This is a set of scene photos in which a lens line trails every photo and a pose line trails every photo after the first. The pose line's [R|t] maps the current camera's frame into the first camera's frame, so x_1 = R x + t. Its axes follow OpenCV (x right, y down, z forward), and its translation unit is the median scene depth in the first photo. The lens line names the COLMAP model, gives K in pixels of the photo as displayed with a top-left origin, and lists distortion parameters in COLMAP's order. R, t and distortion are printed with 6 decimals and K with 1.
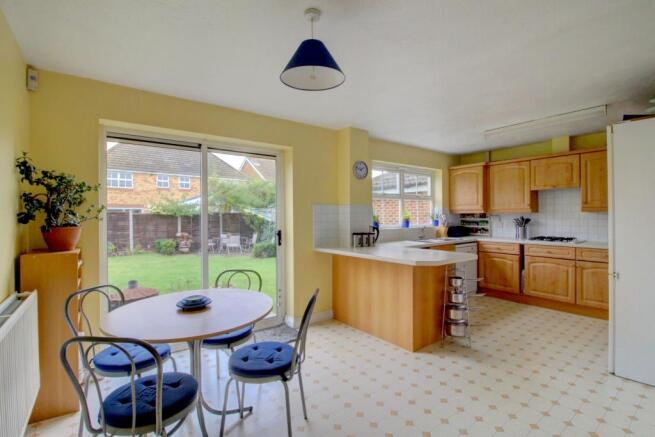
lens RADIAL K [[303.7, 0, 326.9], [0, 303.7, 216.2], [0, 0, 1]] dist [-0.023830, -0.001479]
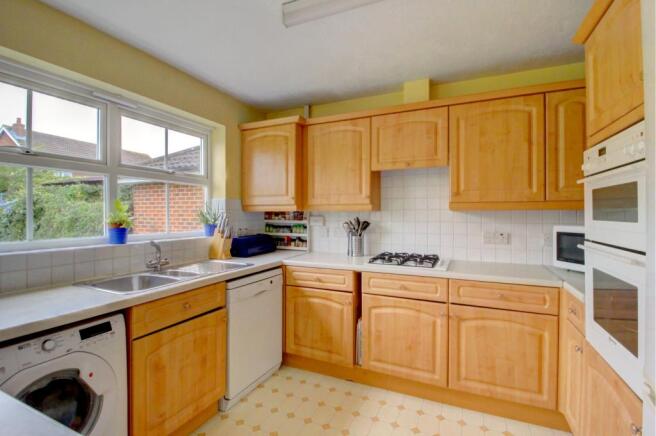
lens RADIAL K [[304.2, 0, 331.9], [0, 304.2, 214.9], [0, 0, 1]] dist [-0.023830, -0.001479]
pose [[0.876639, 0.006863, 0.481100, 0.332917], [-0.005989, 0.999976, -0.003351, -0.001940], [-0.481112, 0.000056, 0.876659, 0.523394]]
